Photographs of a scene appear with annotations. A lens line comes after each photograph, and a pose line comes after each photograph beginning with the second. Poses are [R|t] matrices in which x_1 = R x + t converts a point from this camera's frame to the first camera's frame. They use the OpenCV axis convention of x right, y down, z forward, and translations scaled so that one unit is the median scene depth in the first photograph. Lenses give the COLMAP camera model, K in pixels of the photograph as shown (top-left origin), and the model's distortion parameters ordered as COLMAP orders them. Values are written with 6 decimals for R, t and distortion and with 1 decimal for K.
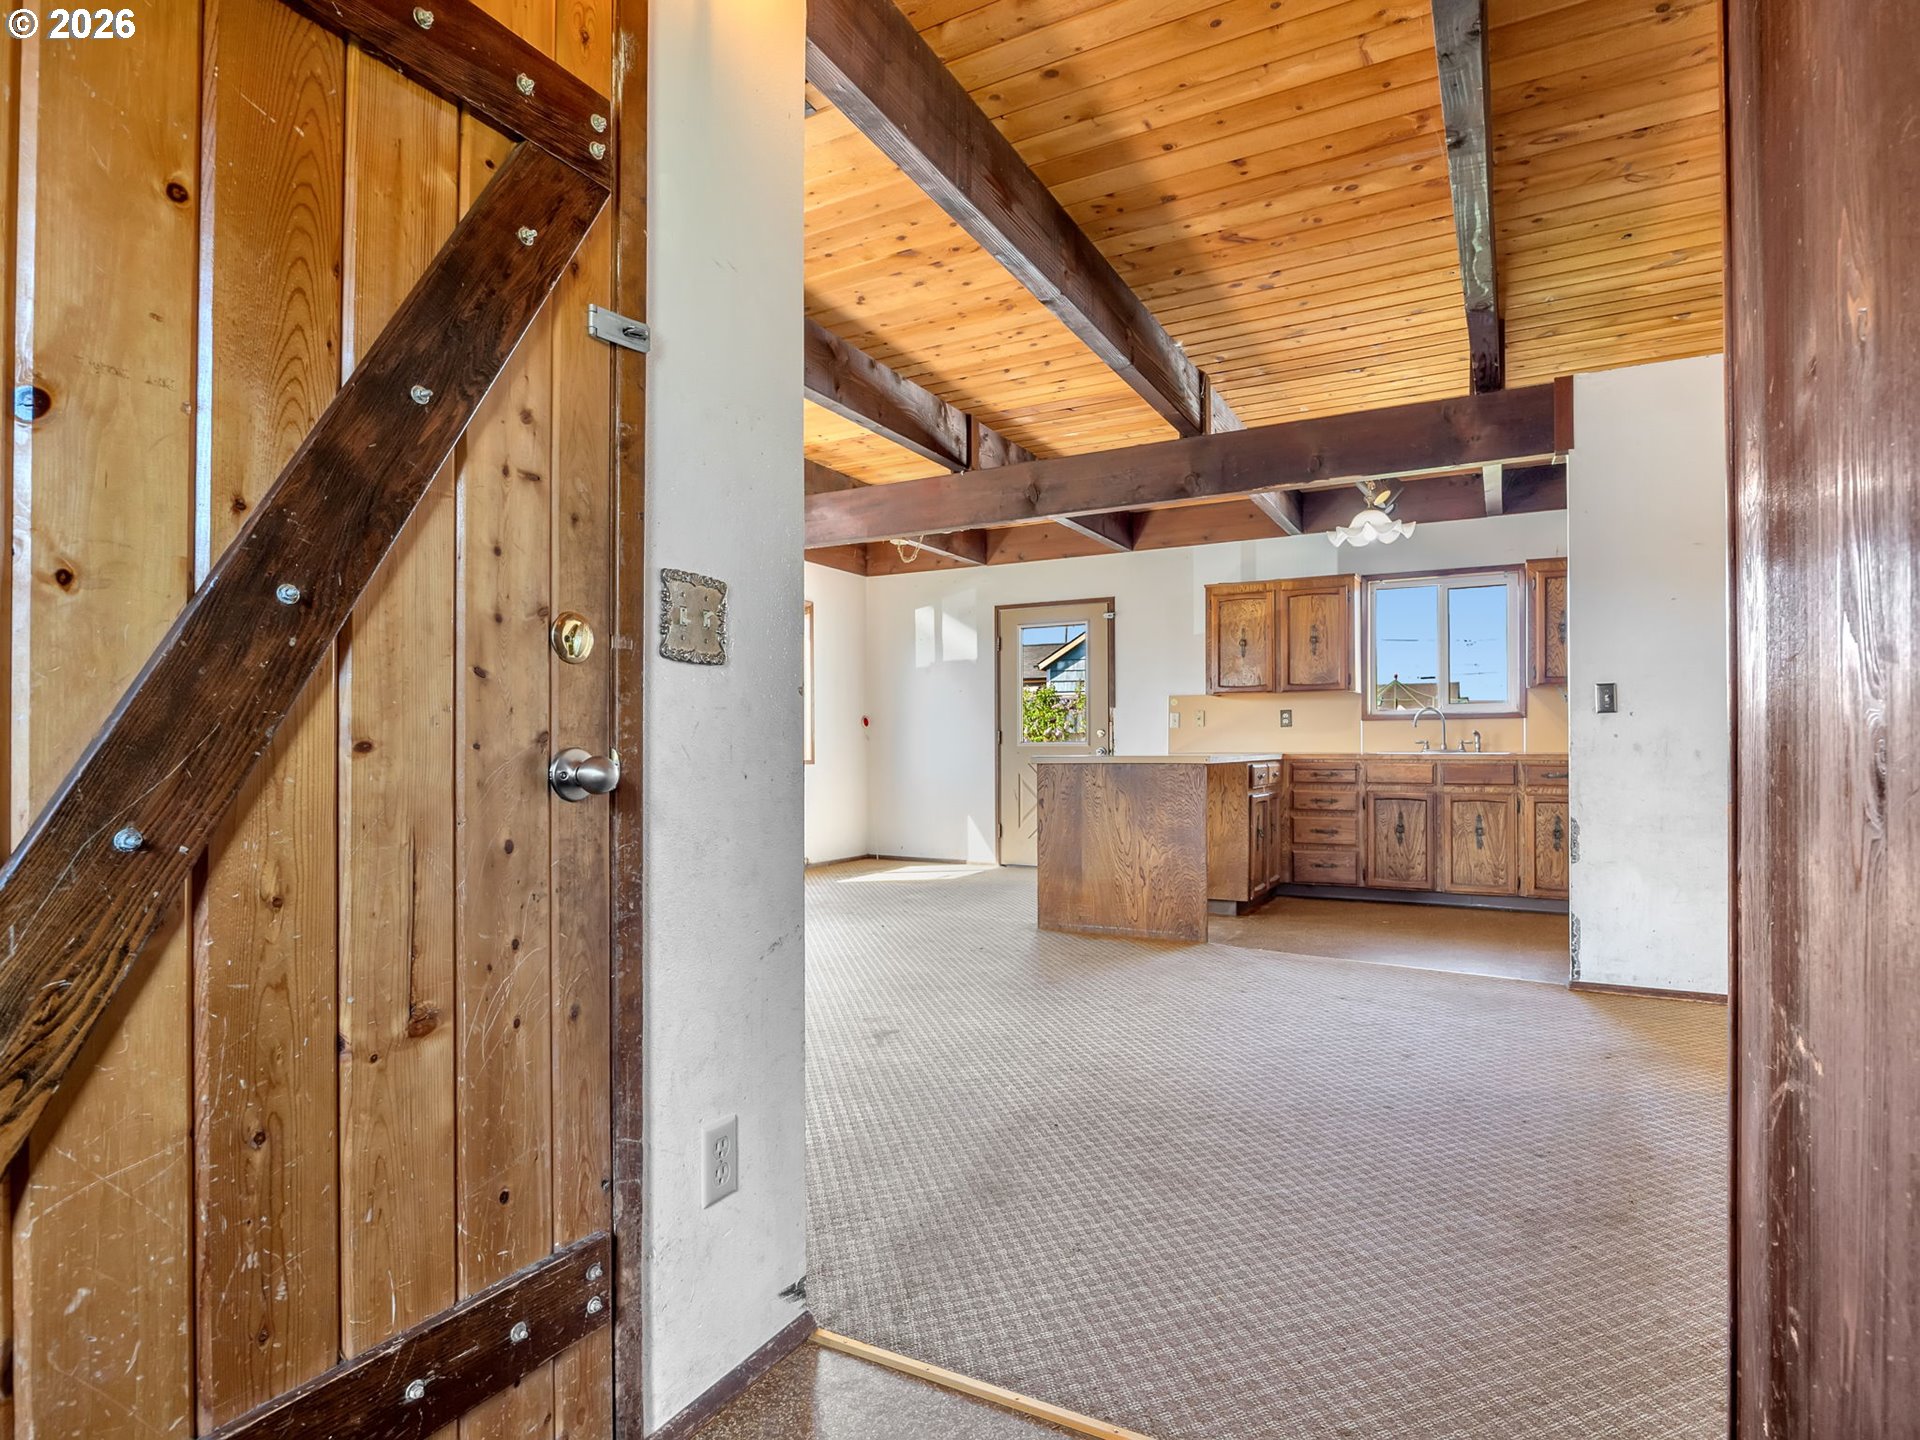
lens RADIAL K [[1008.9, 0, 976.5], [0, 1008.9, 740.9], [0, 0, 1]] dist [-0.005912, 0.000257]
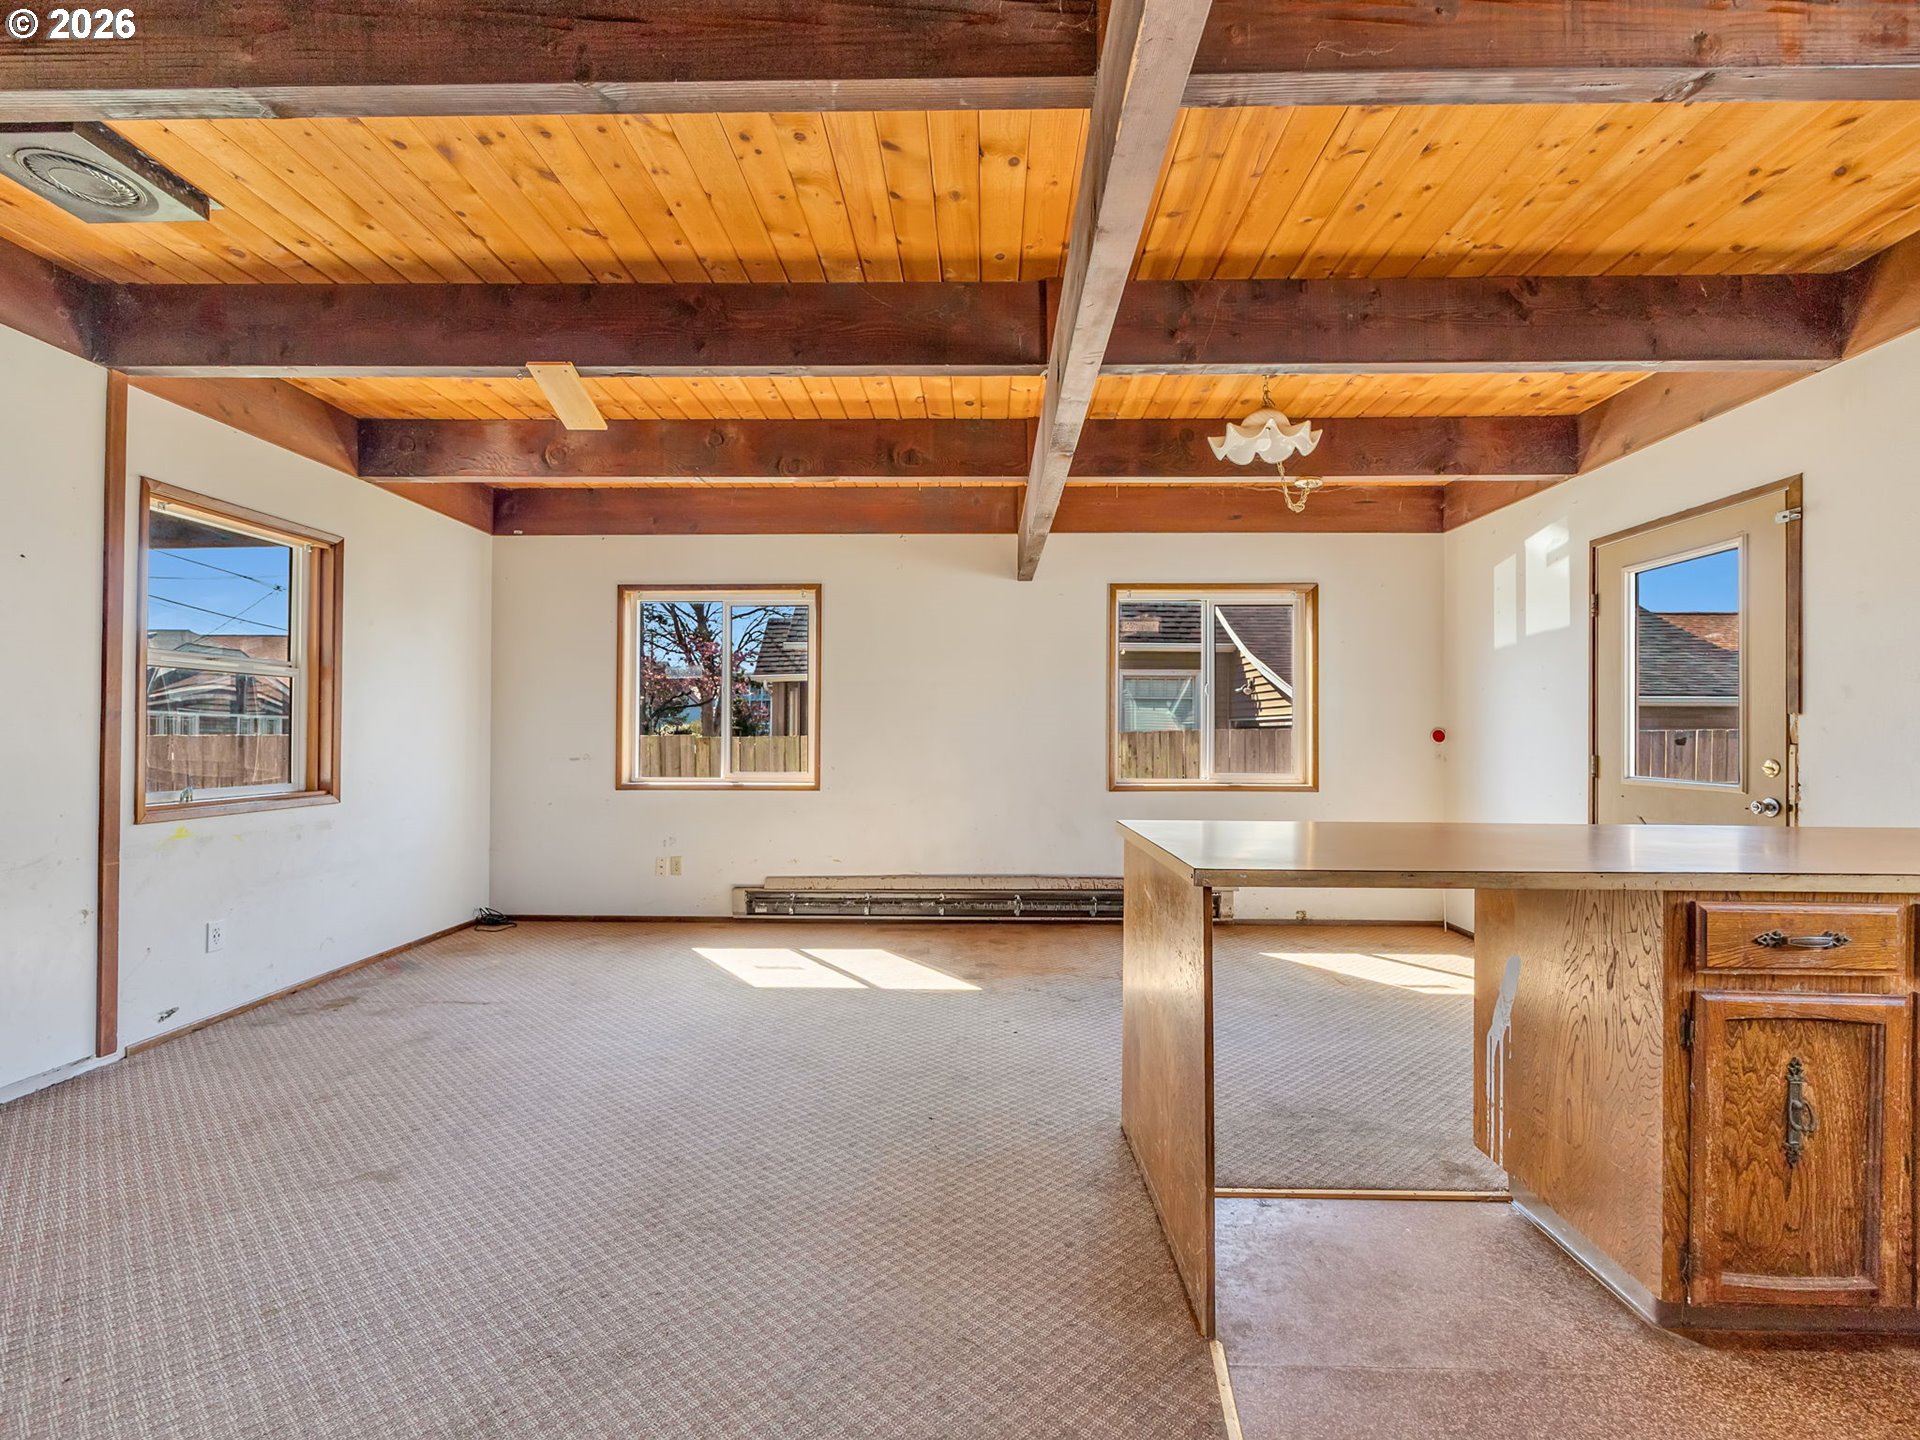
lens RADIAL K [[836.0, 0, 962.4], [0, 836.0, 728.7], [0, 0, 1]] dist [-0.002304, -0.000354]
pose [[0.446217, -0.001255, -0.894924, 0.382557], [-0.002400, 0.999994, -0.002599, -0.030562], [0.894922, 0.003307, 0.446211, 0.609140]]
